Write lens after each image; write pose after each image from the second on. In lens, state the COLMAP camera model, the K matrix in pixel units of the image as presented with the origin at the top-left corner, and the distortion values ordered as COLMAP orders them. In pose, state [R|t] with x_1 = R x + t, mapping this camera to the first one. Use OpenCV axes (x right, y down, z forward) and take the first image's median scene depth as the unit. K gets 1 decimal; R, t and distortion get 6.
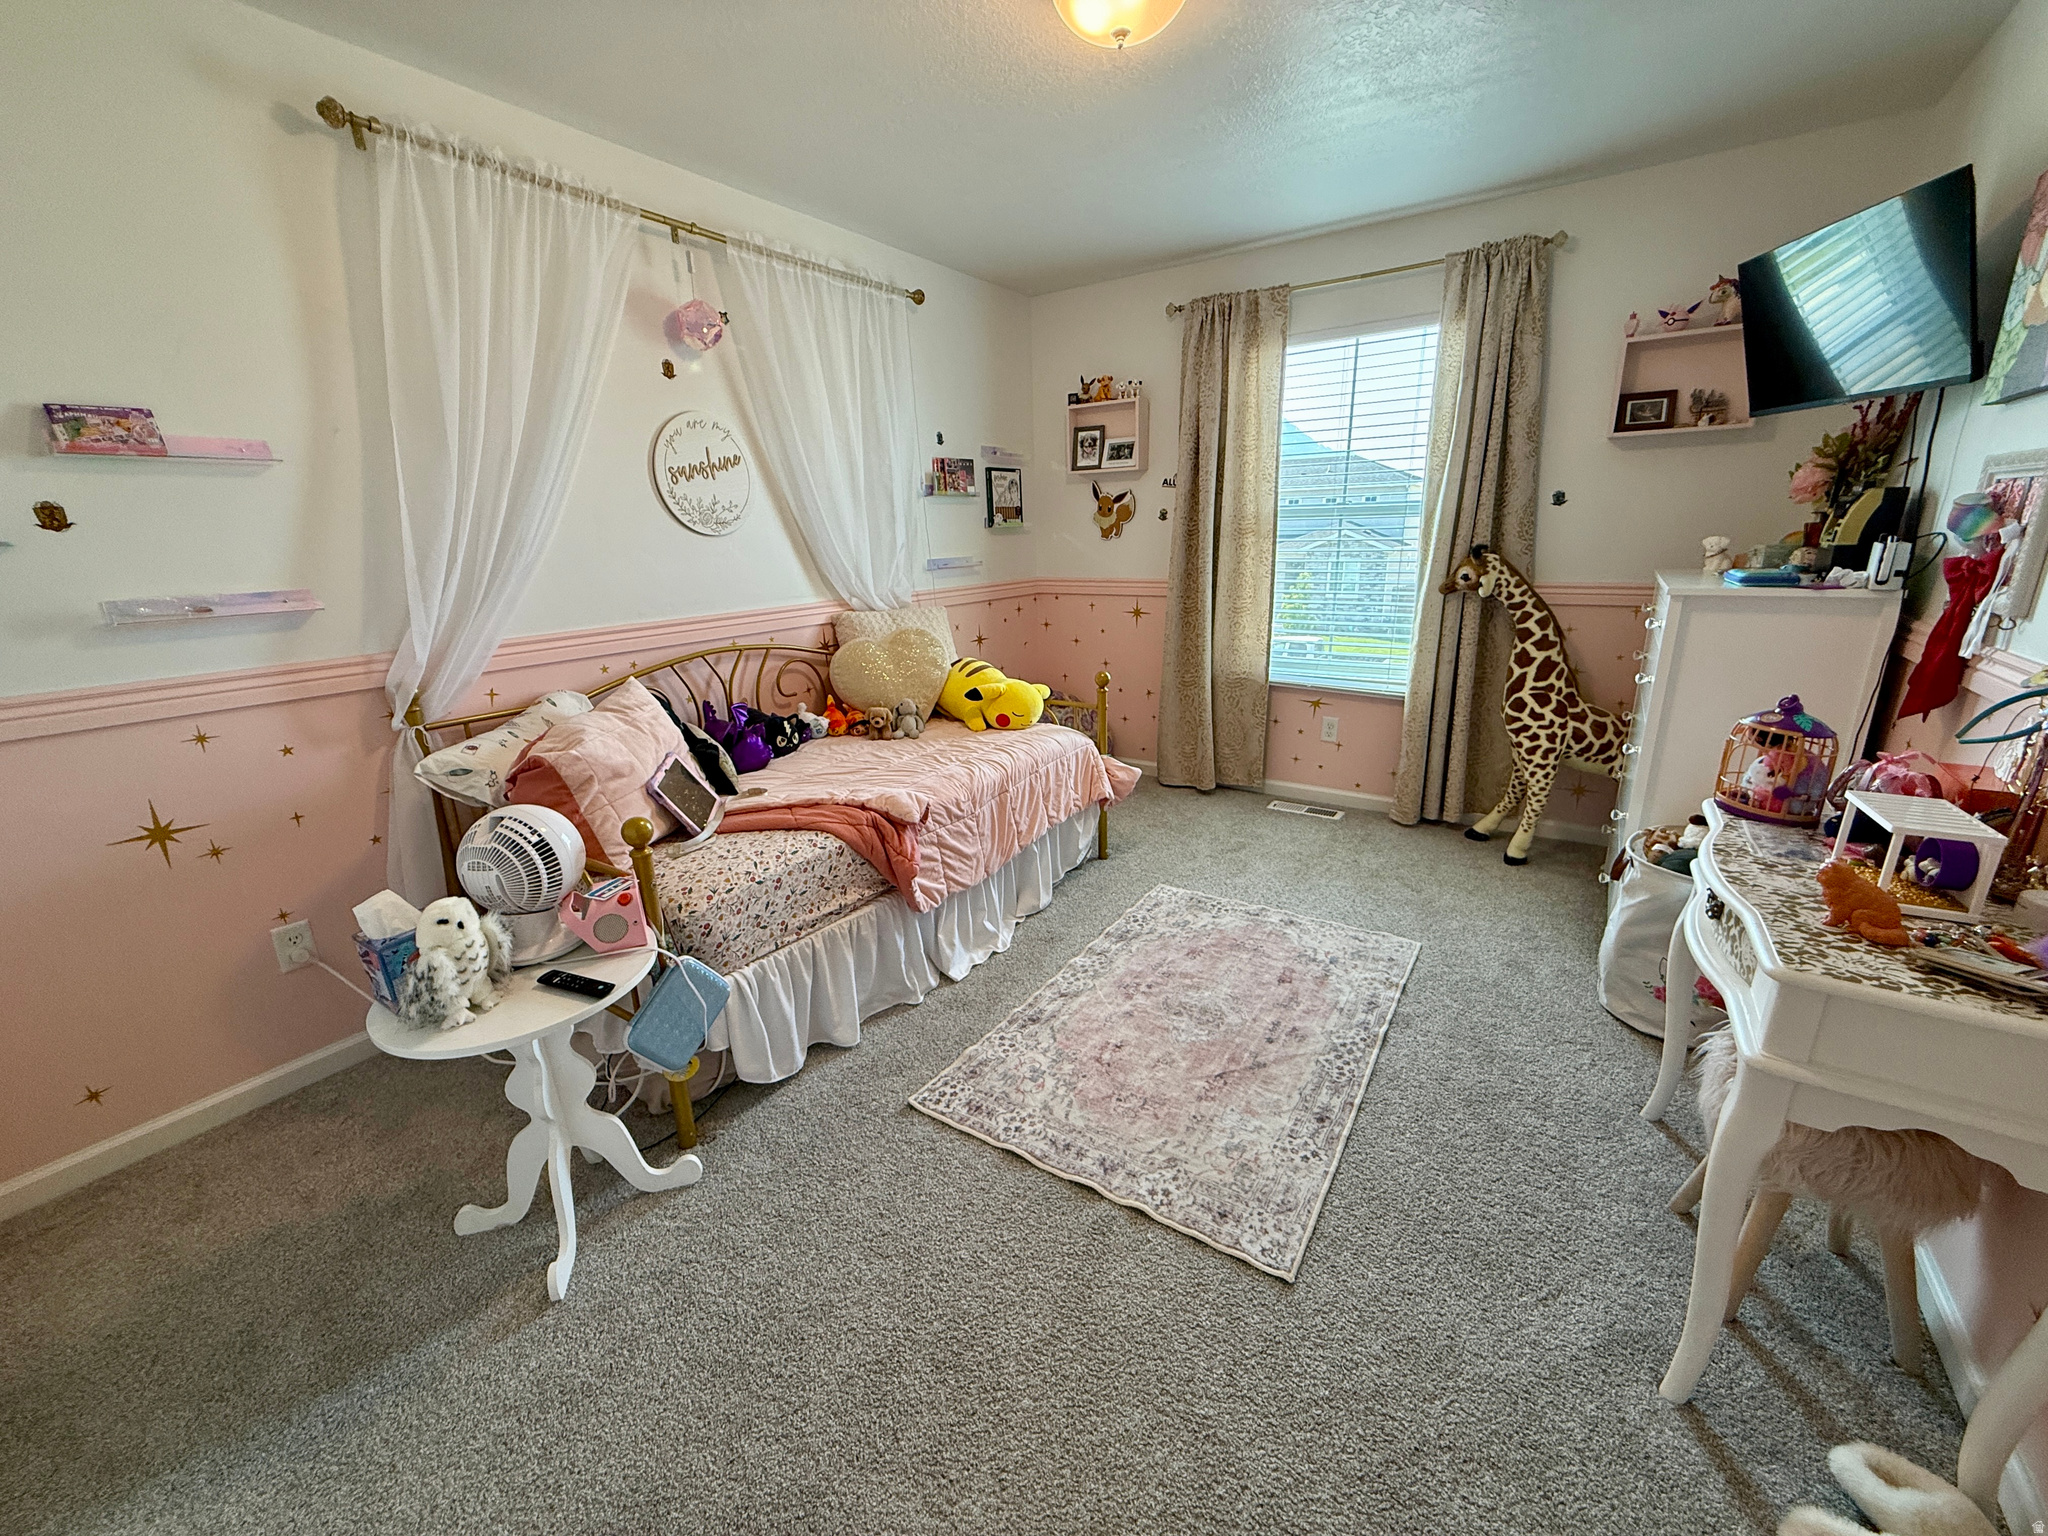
lens RADIAL K [[822.7, 0, 1022.1], [0, 822.7, 767.2], [0, 0, 1]] dist [0.002099, 0.000075]
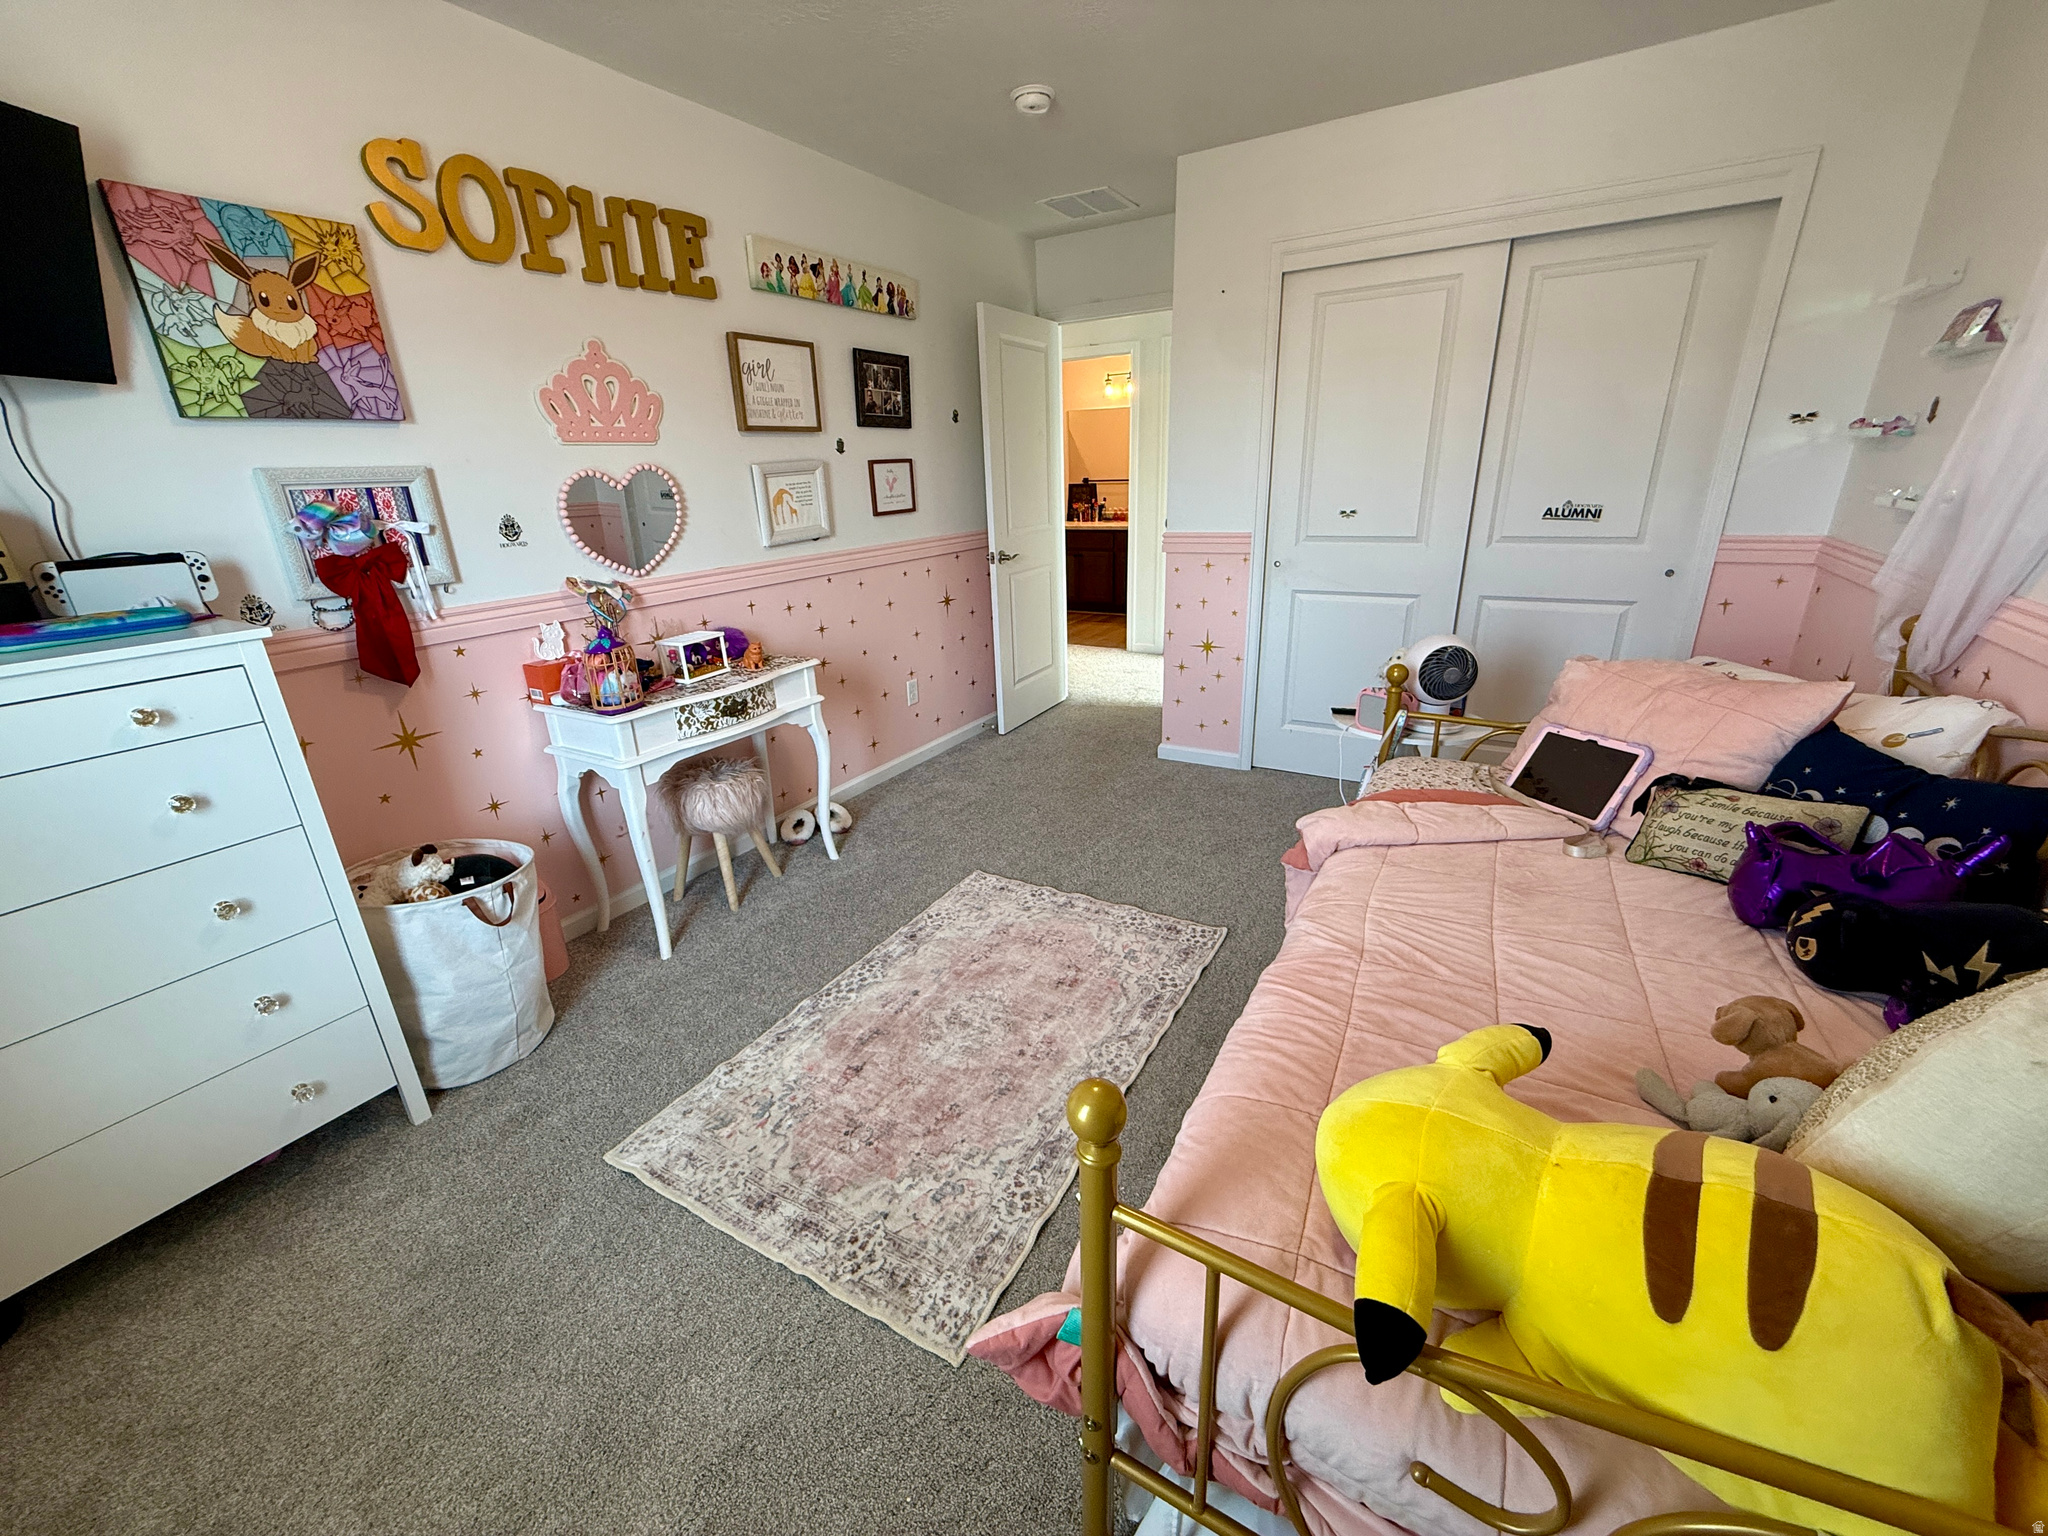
lens RADIAL K [[822.7, 0, 1020.7], [0, 822.7, 769.5], [0, 0, 1]] dist [0.002099, 0.000075]
pose [[-0.996463, 0.078455, -0.030096, 0.178620], [0.045832, 0.807639, 0.587893, -0.503208], [0.070429, 0.584435, -0.808378, 1.688997]]
